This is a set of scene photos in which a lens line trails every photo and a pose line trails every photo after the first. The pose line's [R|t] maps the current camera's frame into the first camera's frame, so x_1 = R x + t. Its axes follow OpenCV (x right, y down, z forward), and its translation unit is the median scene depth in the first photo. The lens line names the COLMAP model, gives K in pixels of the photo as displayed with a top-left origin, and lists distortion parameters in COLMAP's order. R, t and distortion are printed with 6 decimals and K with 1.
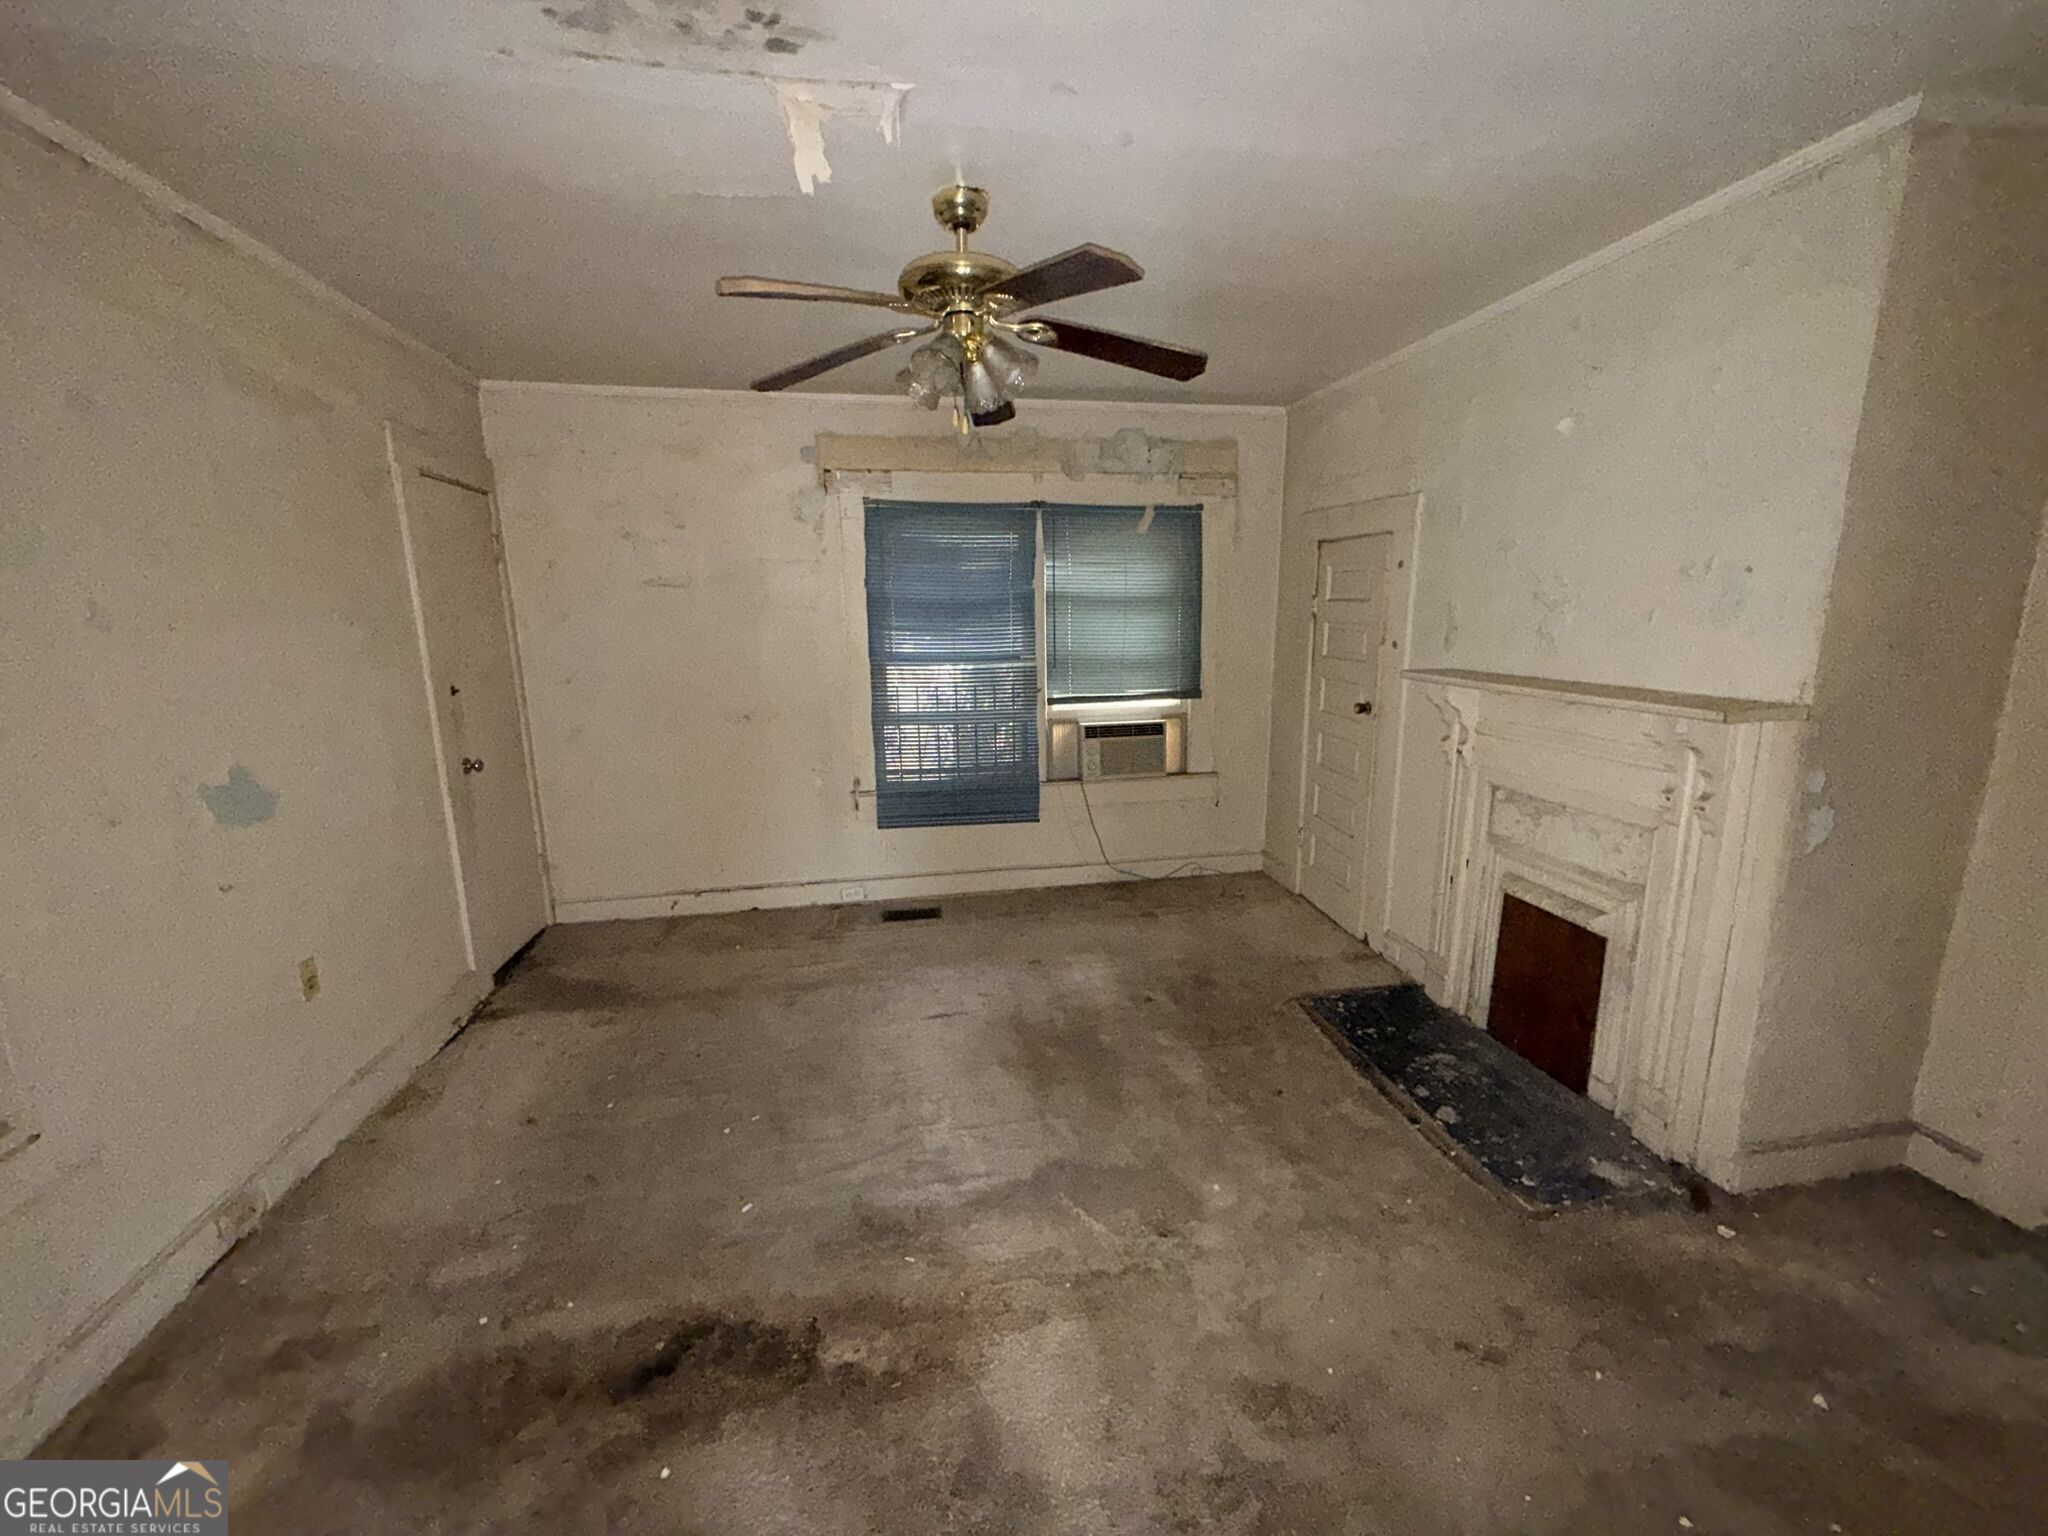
lens RADIAL K [[816.2, 0, 1023.5], [0, 816.2, 767.1], [0, 0, 1]] dist [-0.001320, 0.000180]
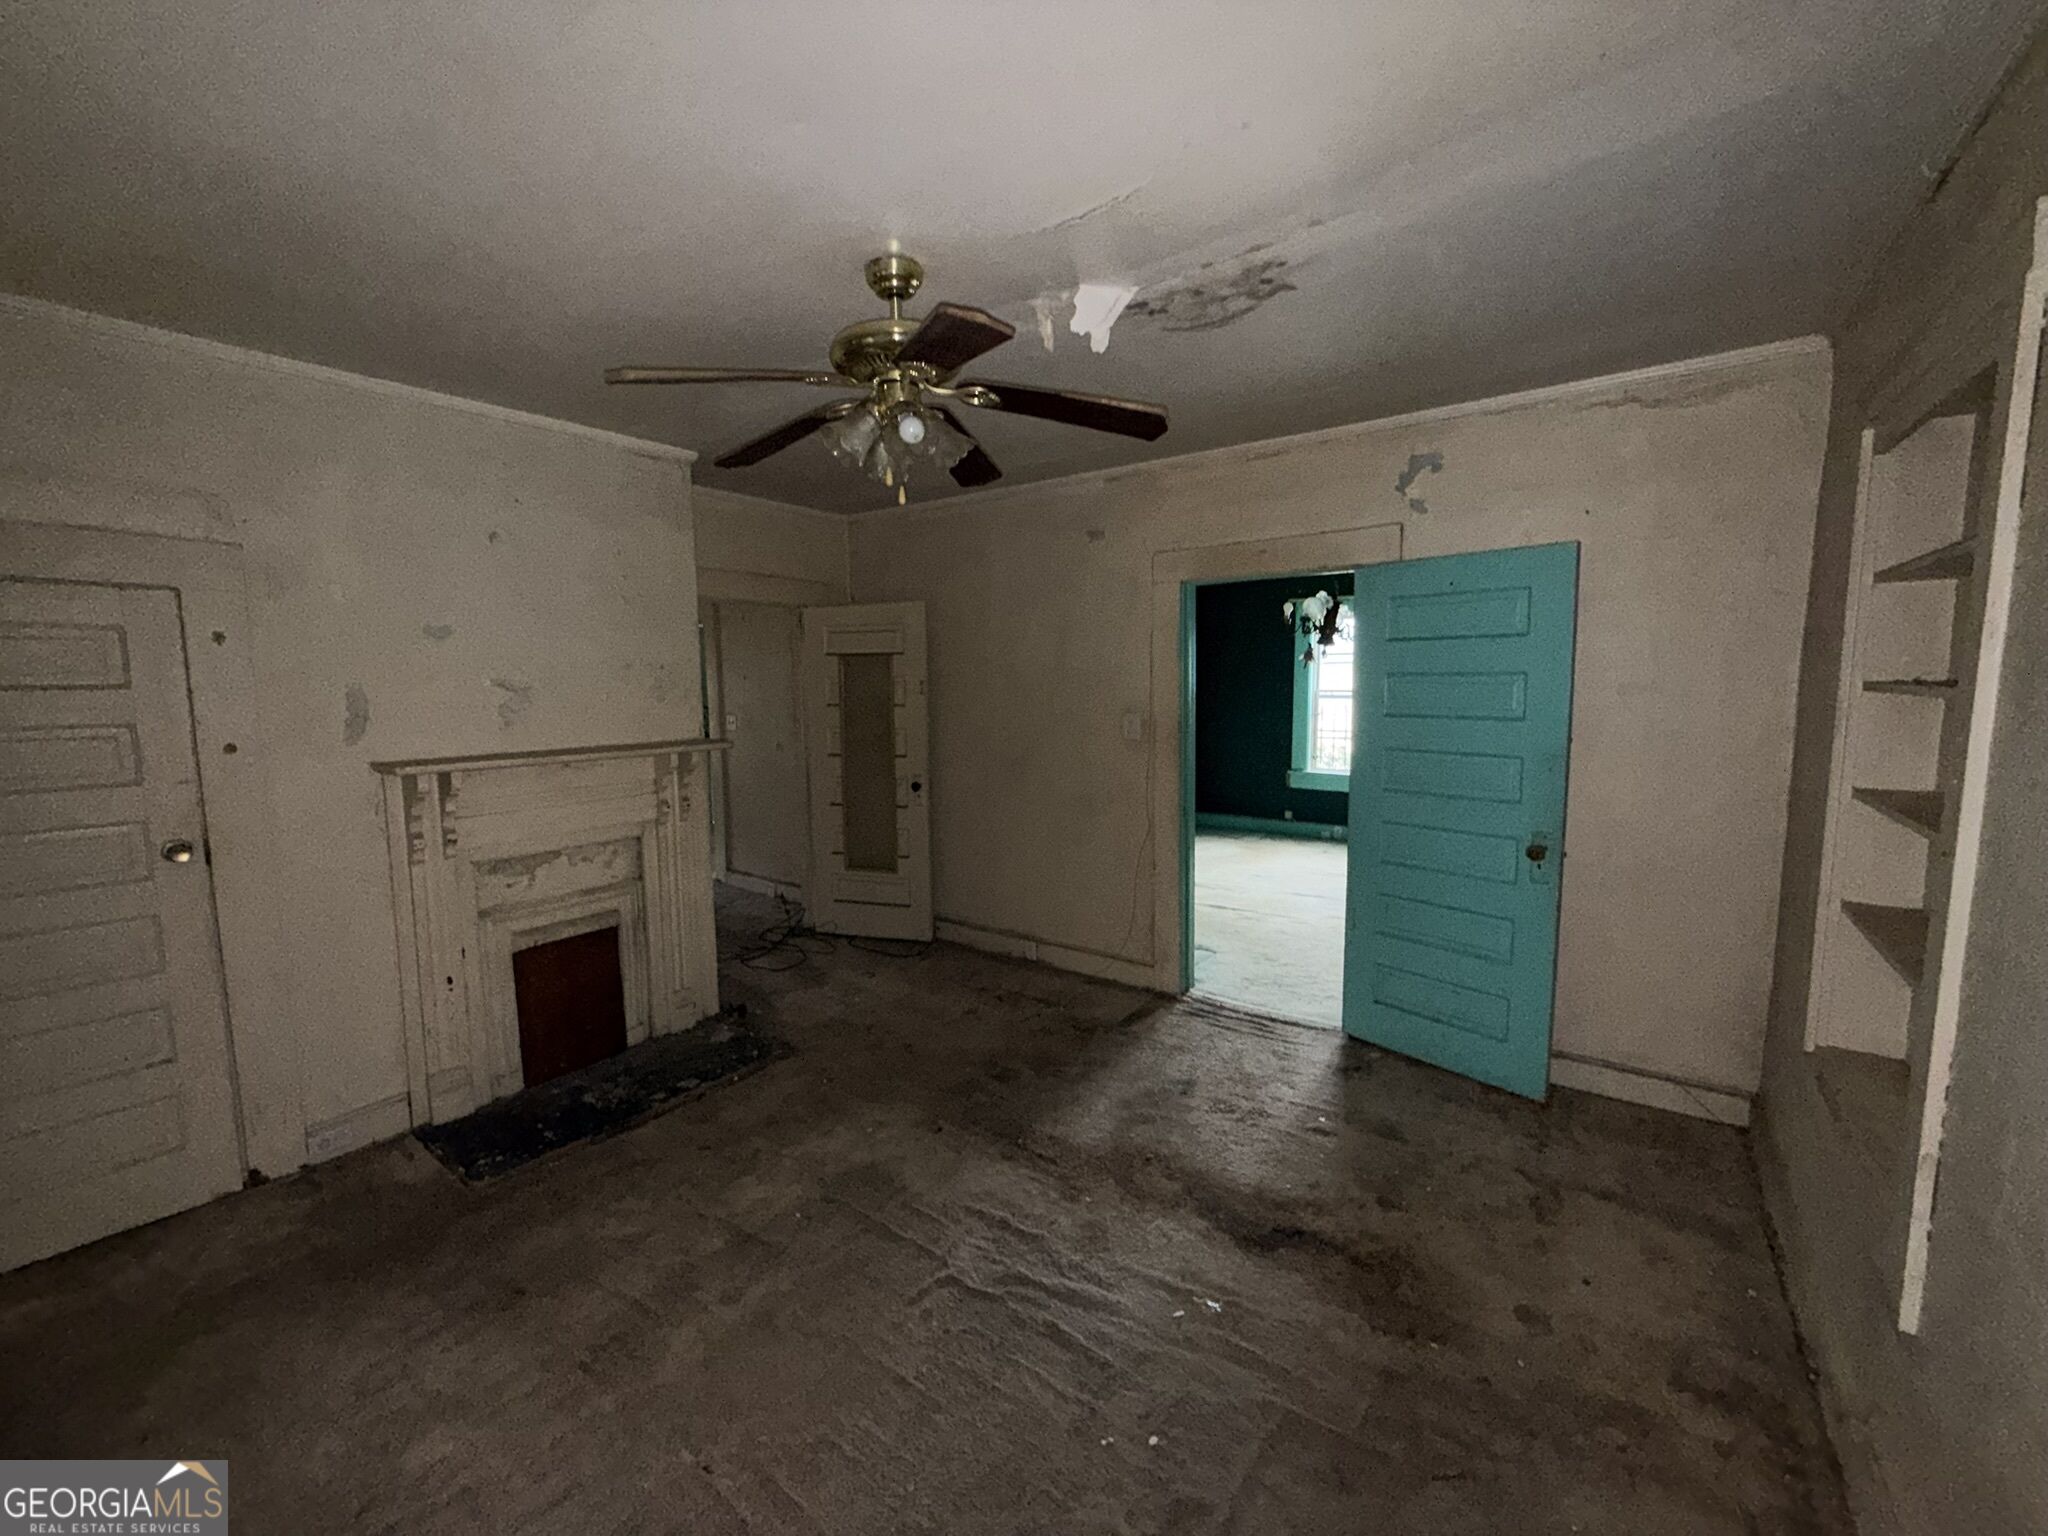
lens RADIAL K [[819.8, 0, 1016.3], [0, 819.8, 766.2], [0, 0, 1]] dist [-0.000652, 0.000010]
pose [[-0.677991, -0.066085, 0.732093, -0.666357], [0.159316, 0.959066, 0.234116, -0.242178], [-0.717597, 0.275363, -0.639710, 1.207580]]
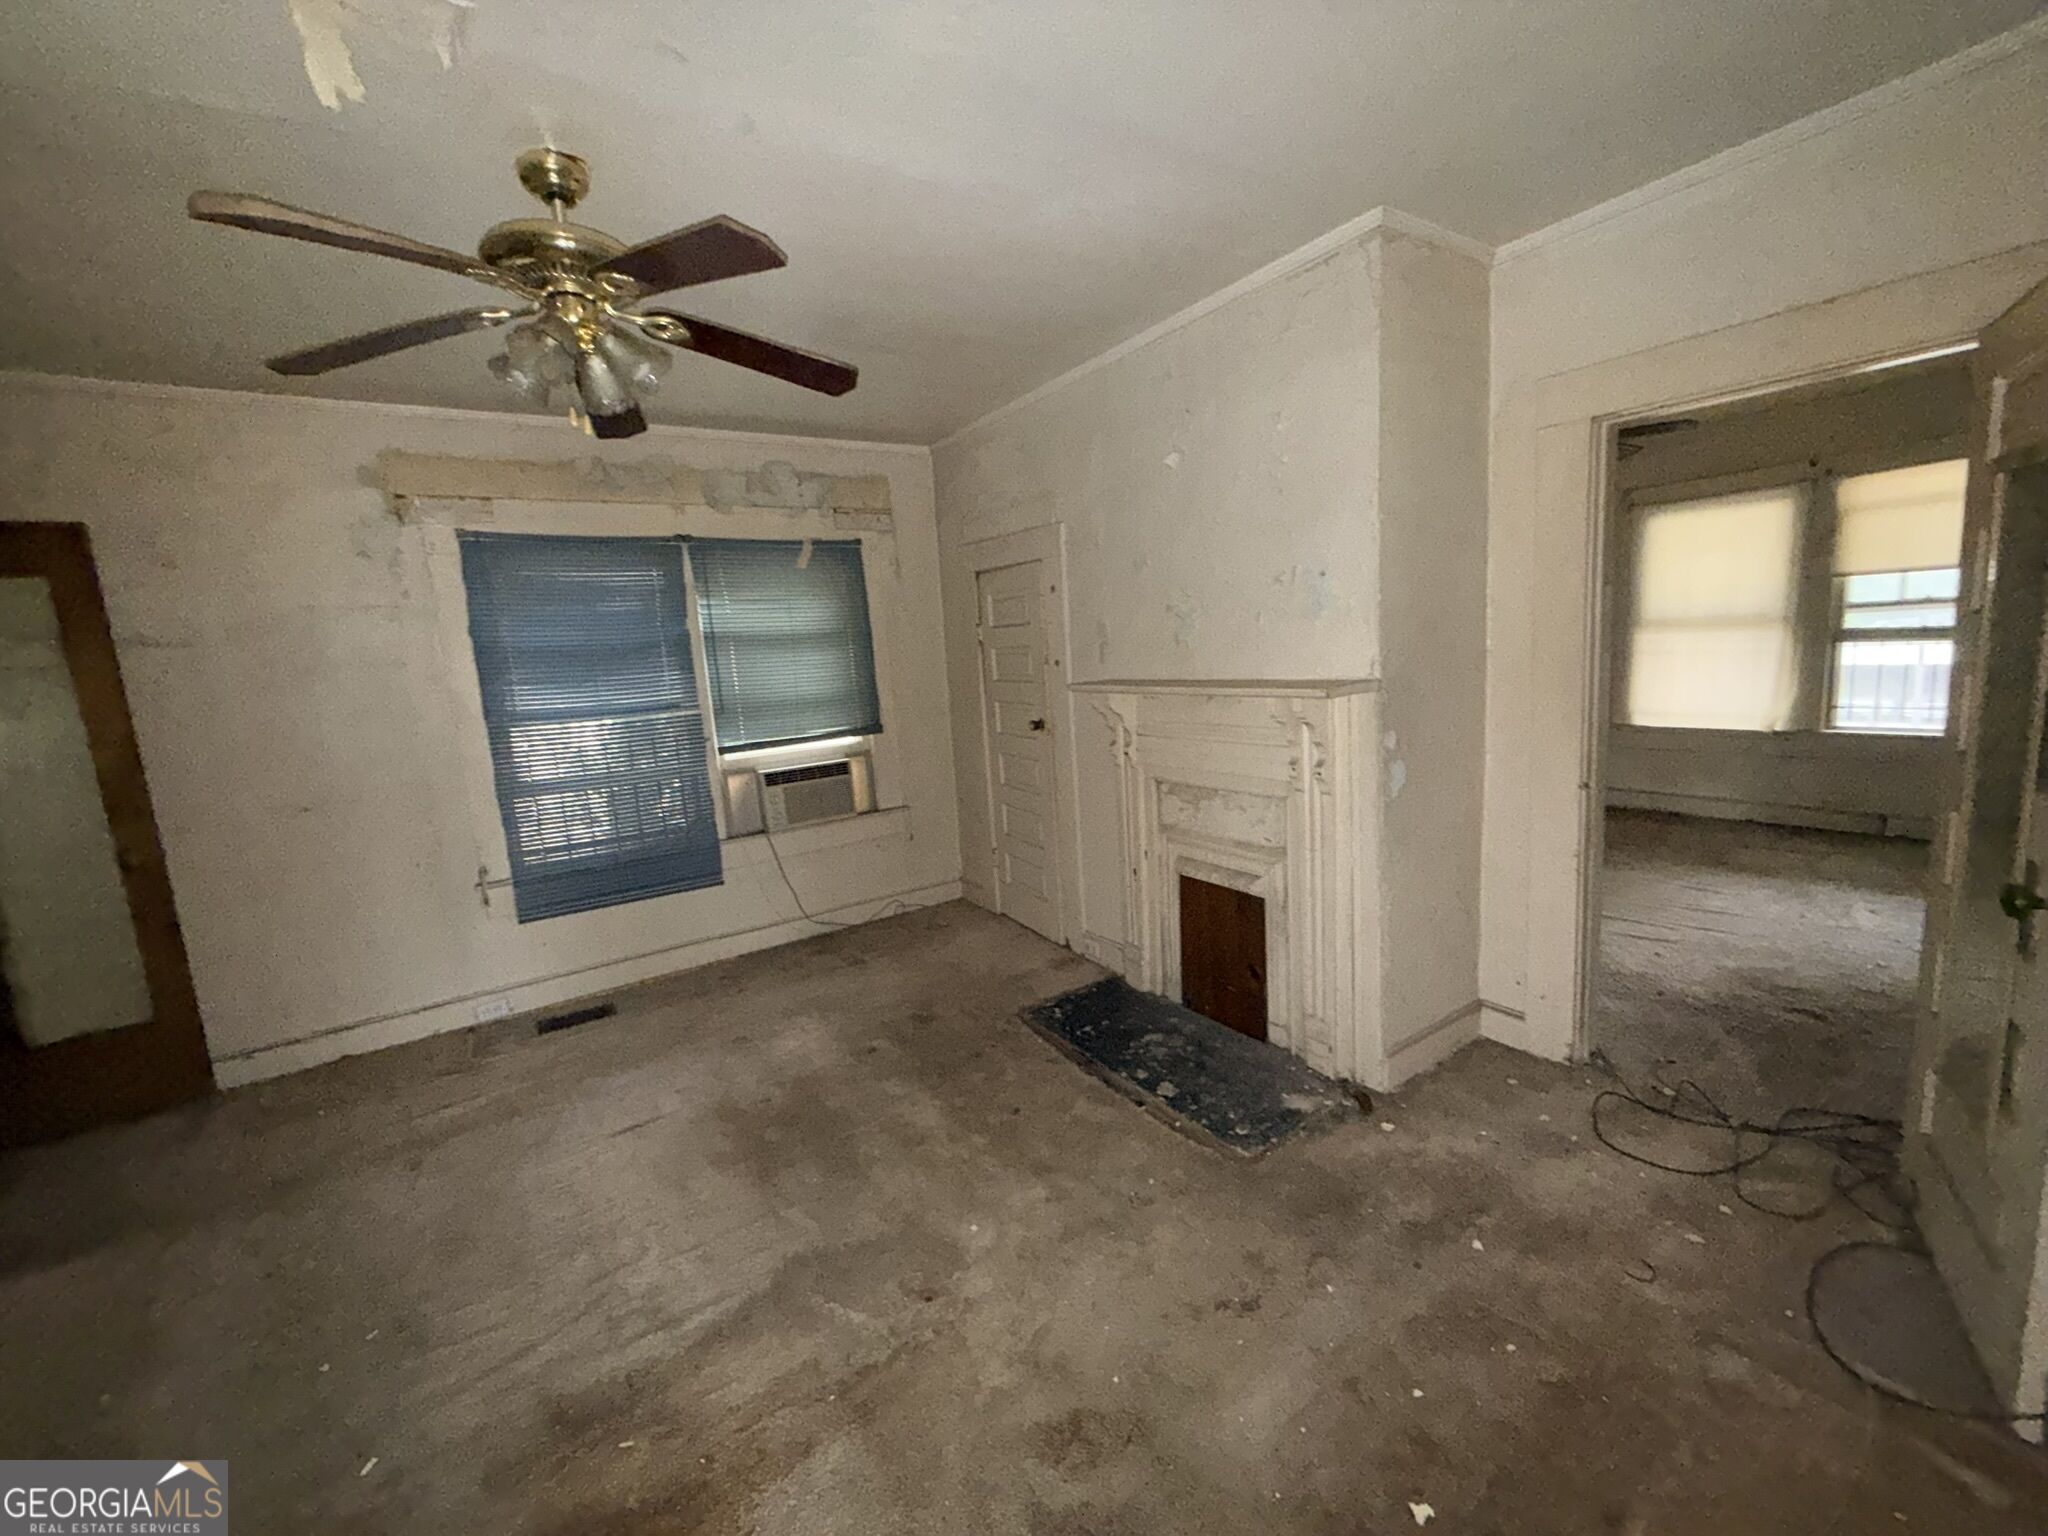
lens RADIAL K [[815.3, 0, 1020.6], [0, 815.3, 767.0], [0, 0, 1]] dist [0.001772, 0.000157]
pose [[0.918602, -0.107330, 0.380329, -0.013495], [0.130475, 0.990815, -0.035523, 0.020667], [-0.373023, 0.082255, 0.924169, 0.049228]]
